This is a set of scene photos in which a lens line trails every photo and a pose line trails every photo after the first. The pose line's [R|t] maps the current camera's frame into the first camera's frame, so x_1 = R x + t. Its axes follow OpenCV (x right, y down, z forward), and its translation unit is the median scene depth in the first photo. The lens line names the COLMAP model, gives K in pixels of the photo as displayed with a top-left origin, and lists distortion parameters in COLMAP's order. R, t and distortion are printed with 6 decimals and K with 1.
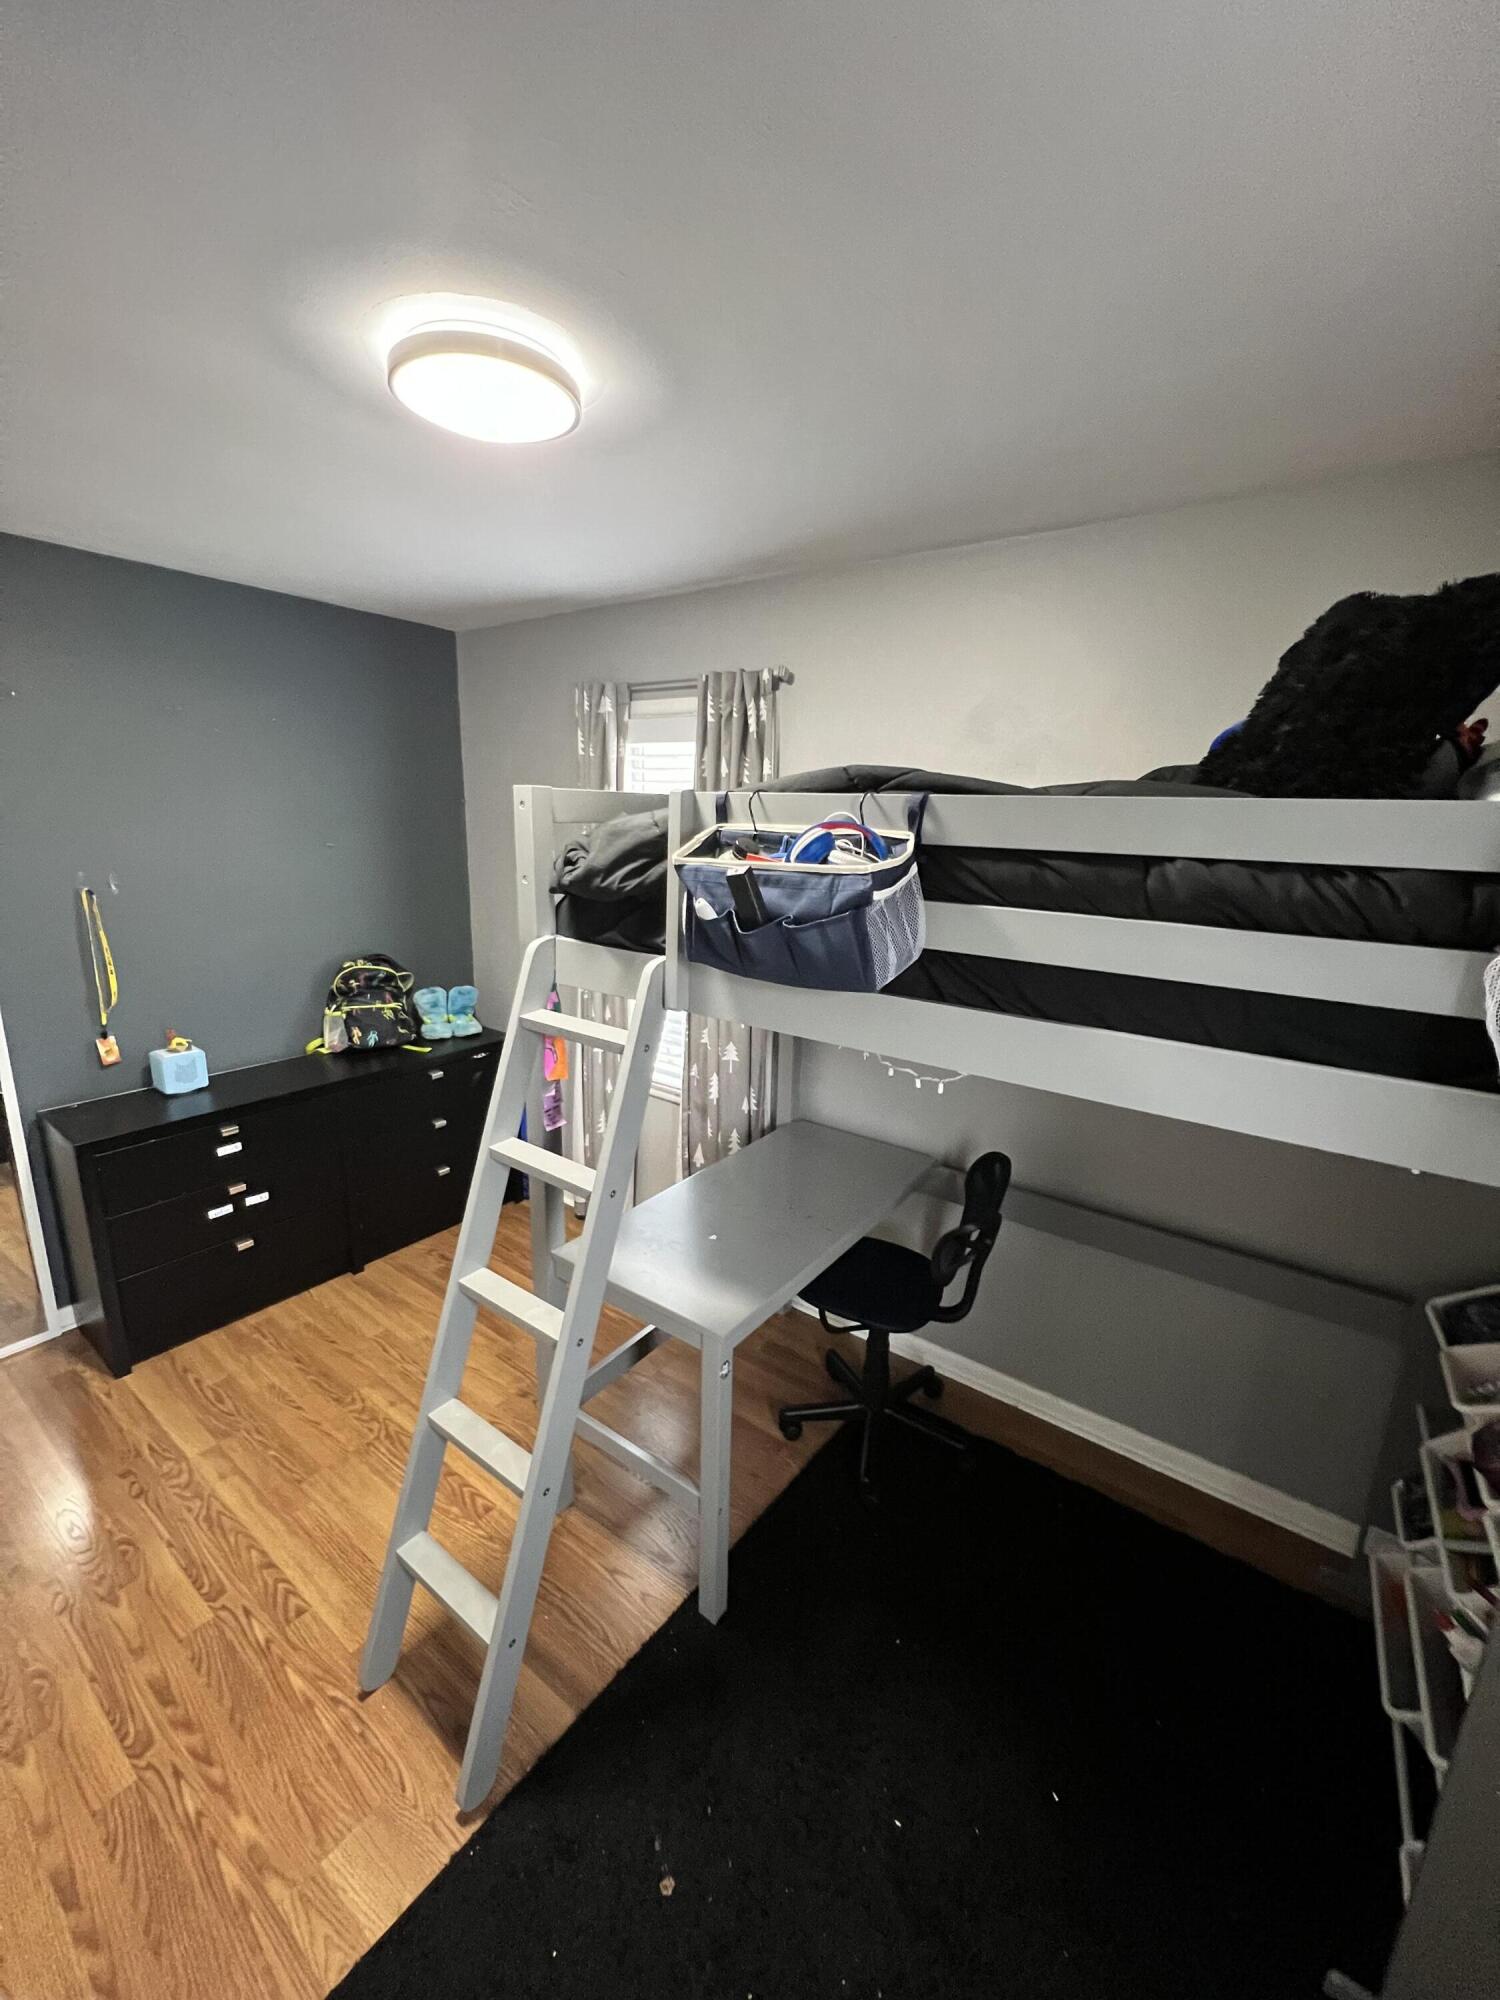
lens RADIAL K [[803.1, 0, 749.2], [0, 803.1, 994.9], [0, 0, 1]] dist [0.002945, -0.000085]
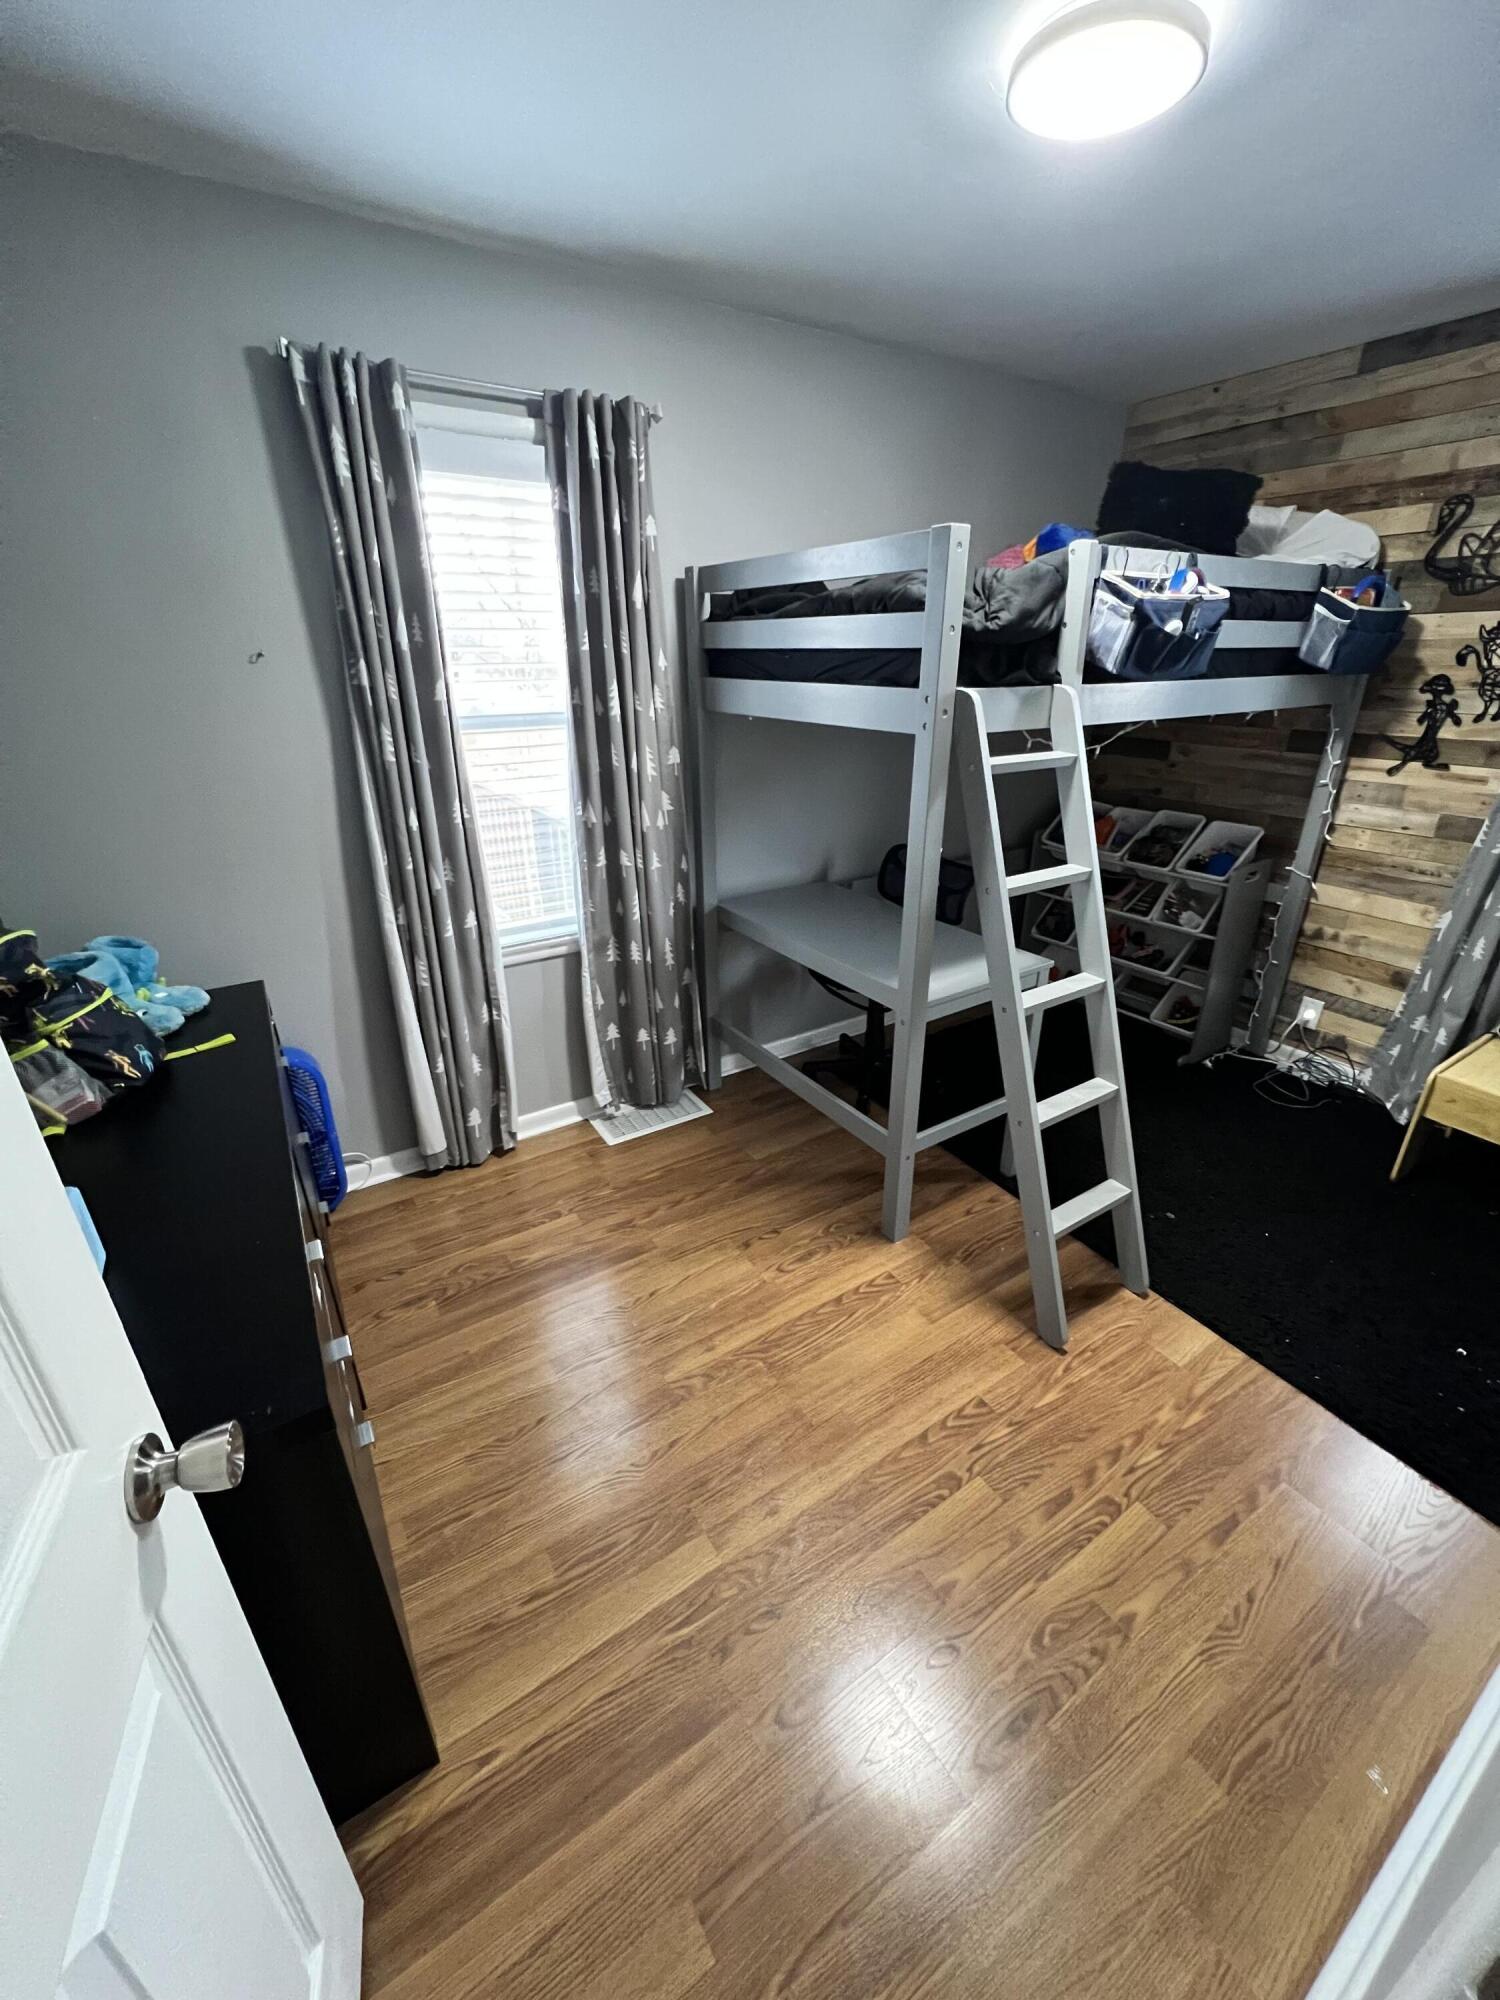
lens RADIAL K [[799.9, 0, 752.6], [0, 799.9, 1001.1], [0, 0, 1]] dist [0.000176, -0.000054]
pose [[0.351156, -0.396896, 0.848035, -1.477630], [0.226263, 0.914841, 0.334471, -0.113881], [-0.908567, 0.074427, 0.411055, 0.910752]]
